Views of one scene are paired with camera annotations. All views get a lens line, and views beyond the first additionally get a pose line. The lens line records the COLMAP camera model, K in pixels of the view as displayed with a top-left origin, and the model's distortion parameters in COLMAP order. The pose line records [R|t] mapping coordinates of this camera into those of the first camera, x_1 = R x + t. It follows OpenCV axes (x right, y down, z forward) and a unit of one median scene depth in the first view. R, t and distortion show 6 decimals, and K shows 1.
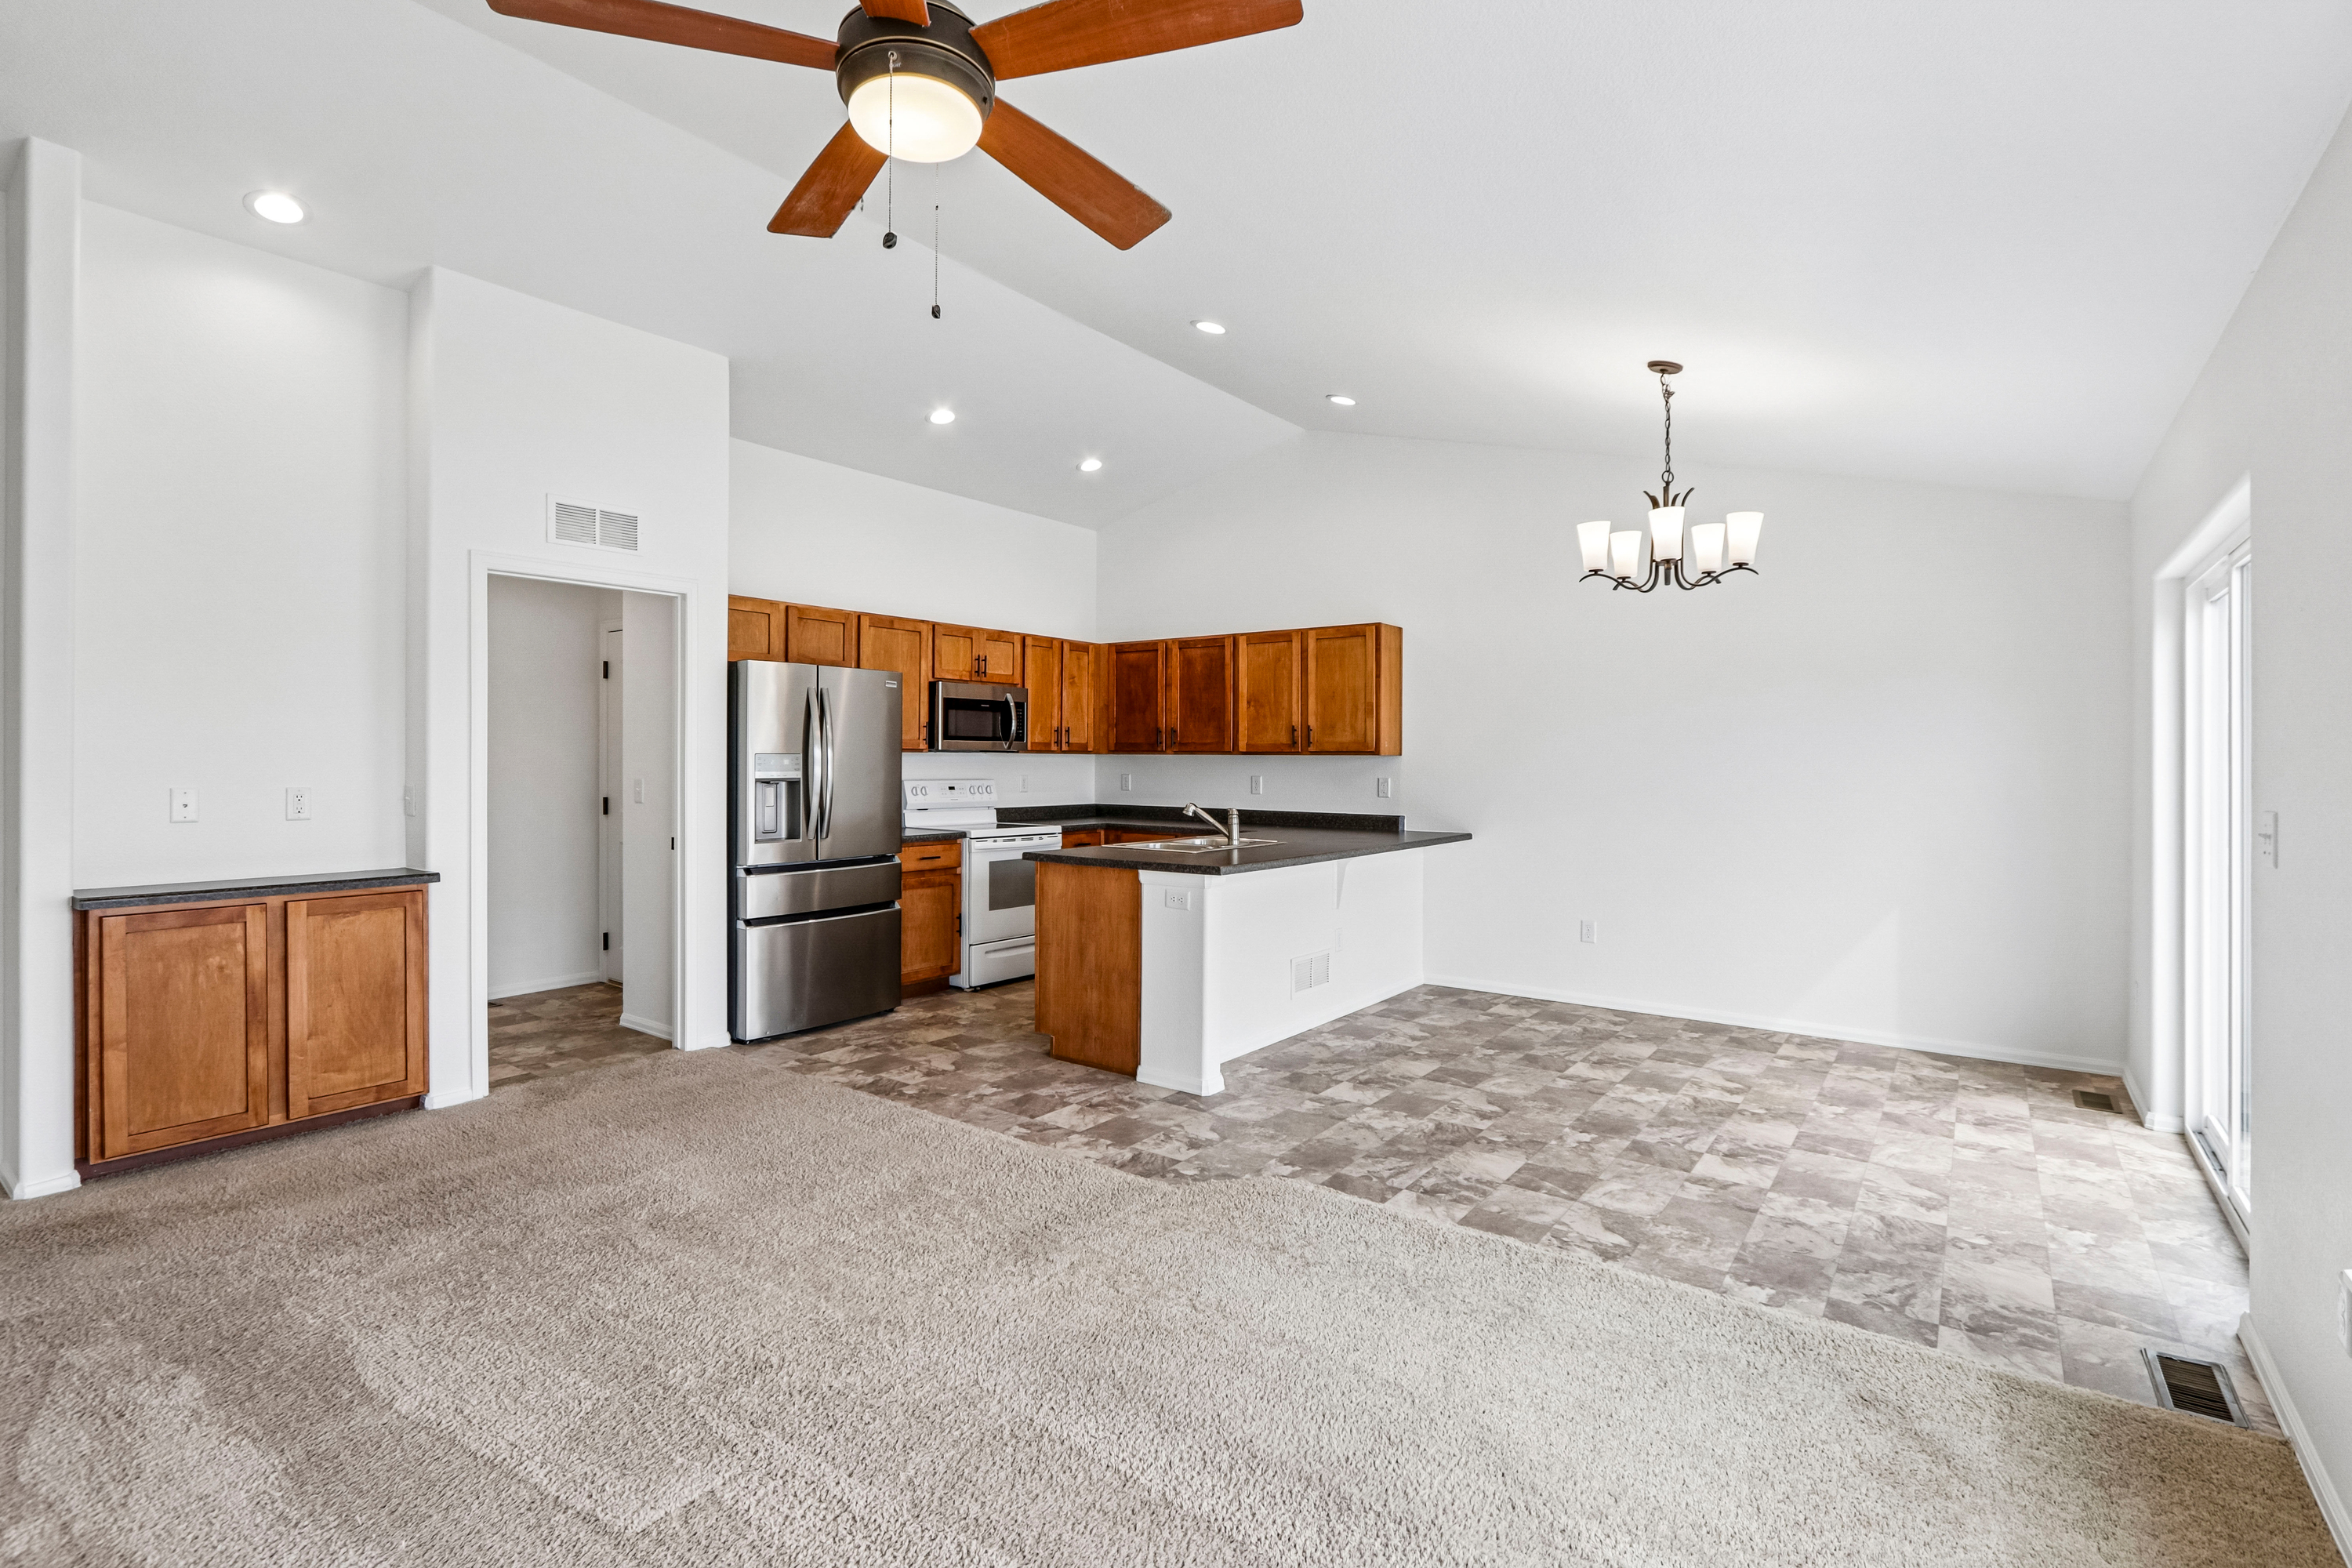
lens RADIAL K [[1082.0, 0, 1164.9], [0, 1082.0, 758.3], [0, 0, 1]] dist [-0.012777, 0.000911]
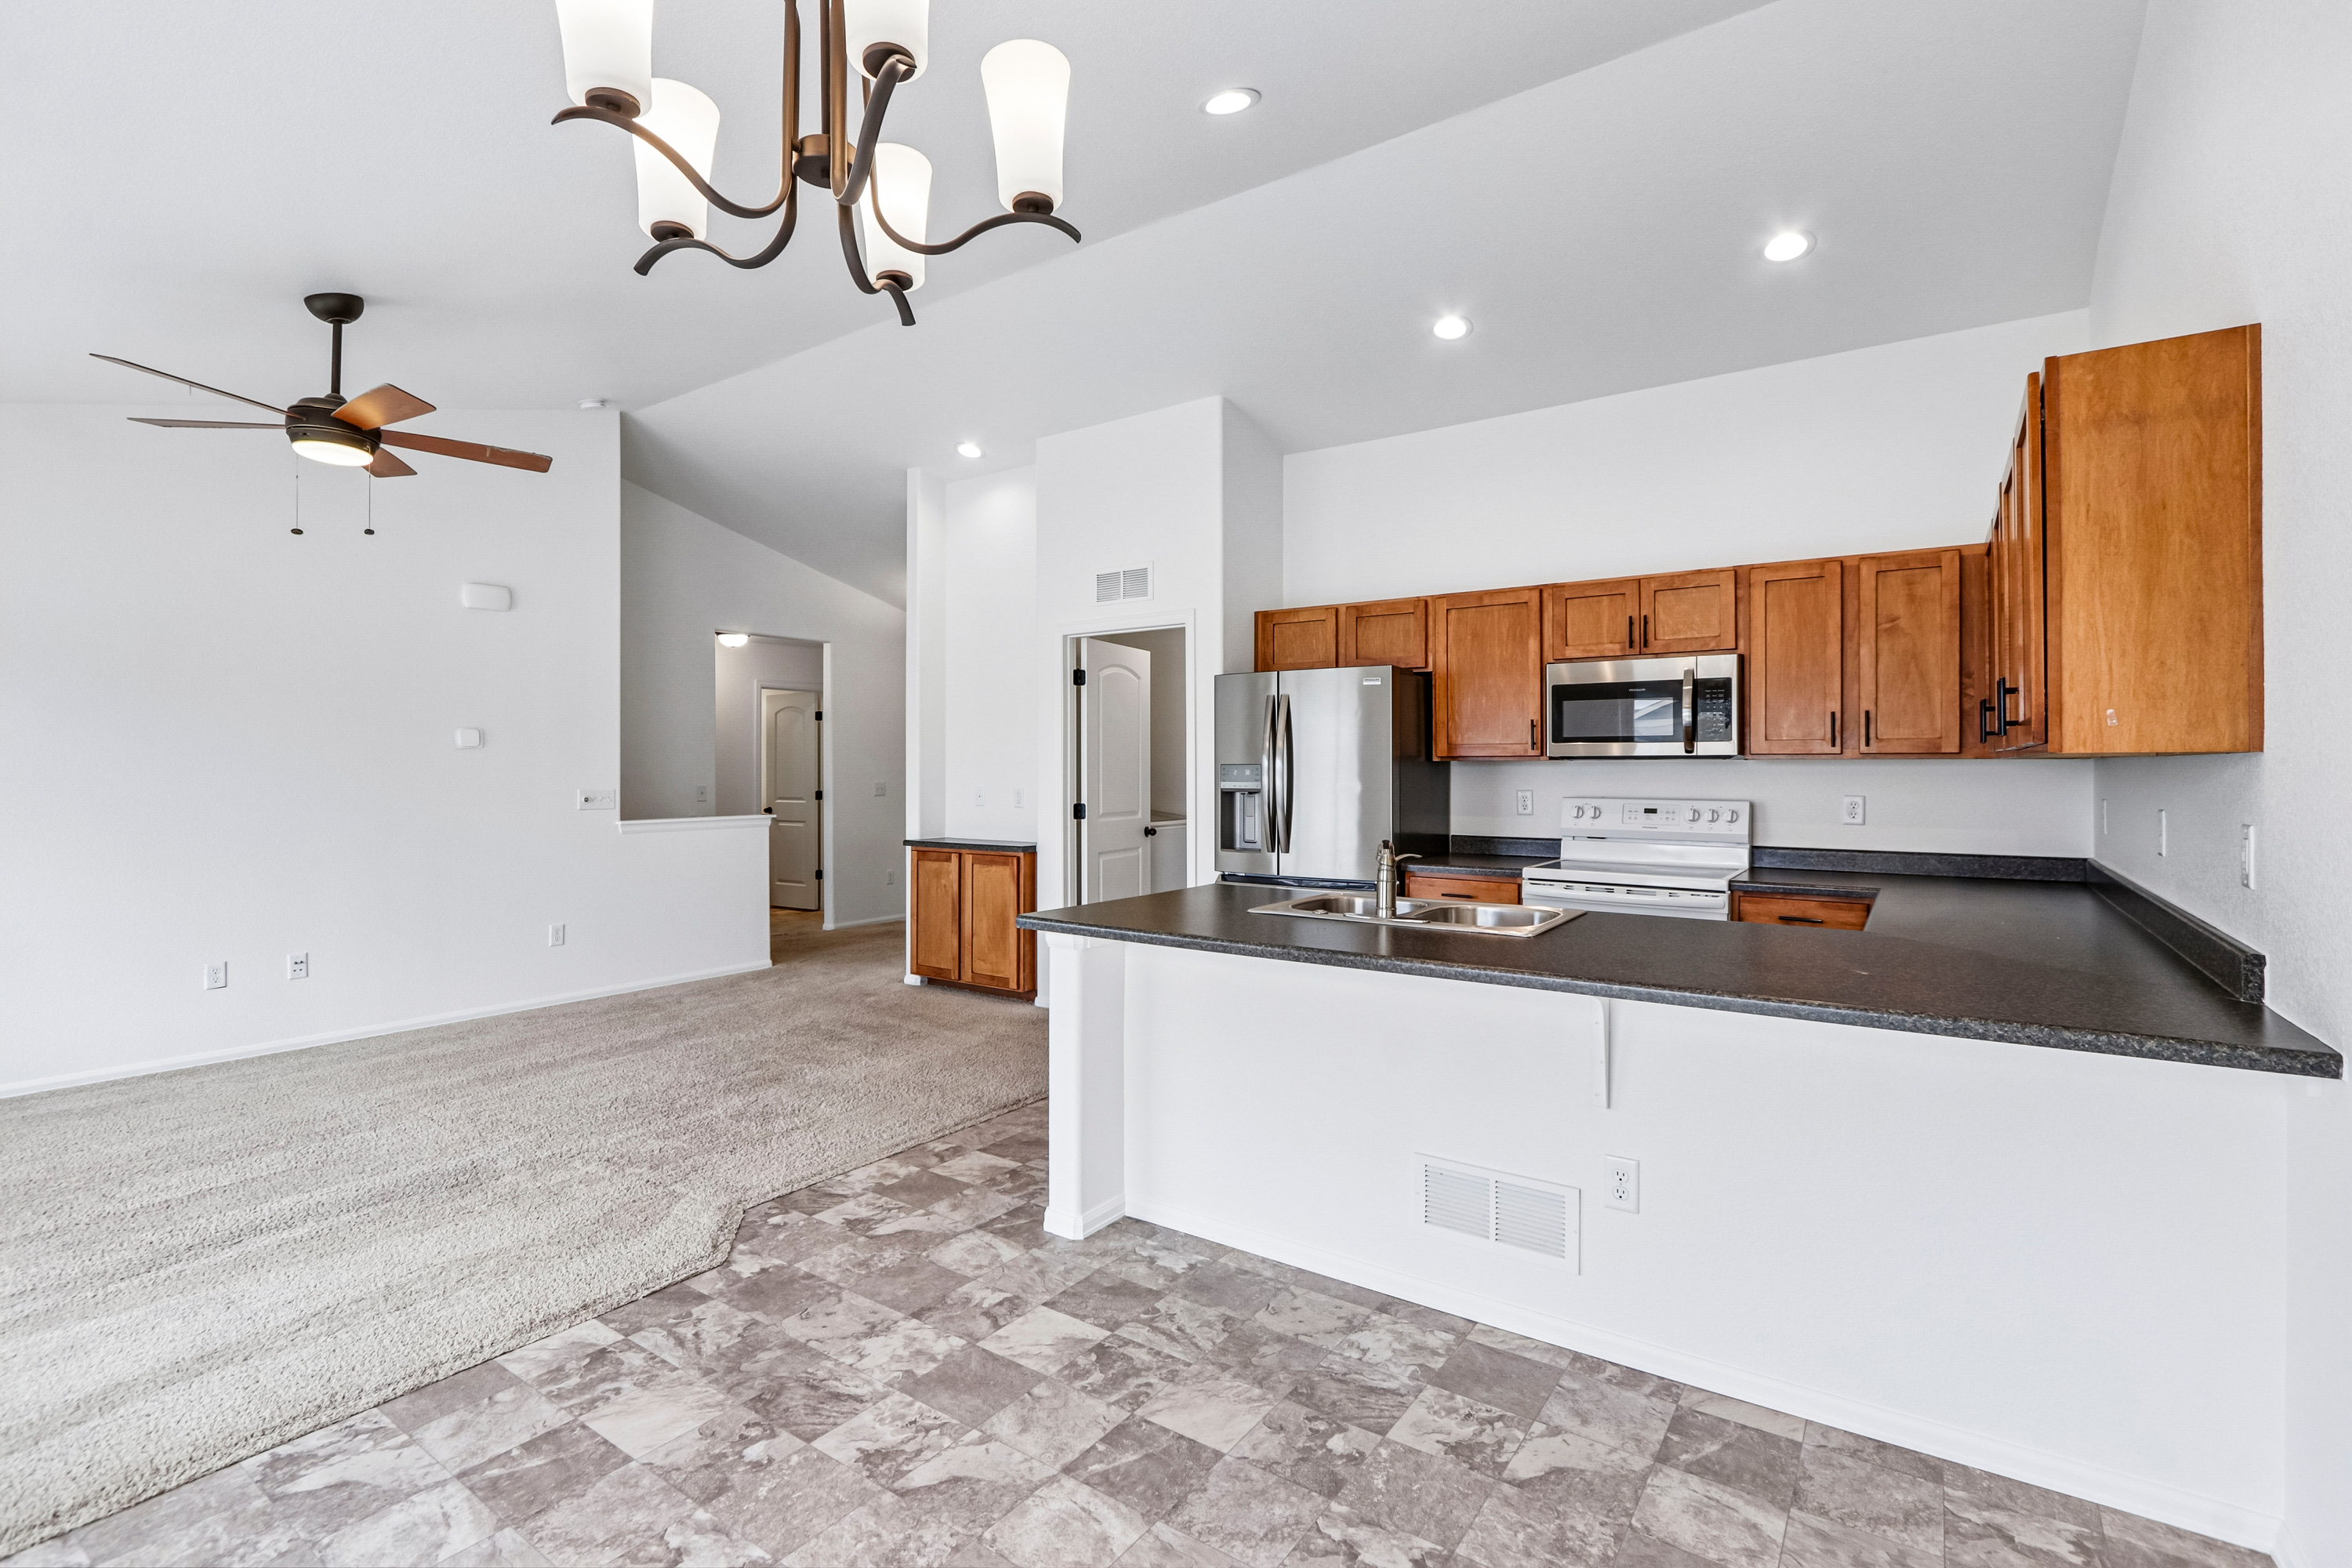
lens RADIAL K [[1082.0, 0, 1164.9], [0, 1082.0, 758.3], [0, 0, 1]] dist [-0.012777, 0.000911]
pose [[0.033353, -0.011079, -0.999382, 0.859407], [0.001674, 0.999938, -0.011029, 0.001879], [0.999442, -0.001305, 0.033370, 1.172815]]
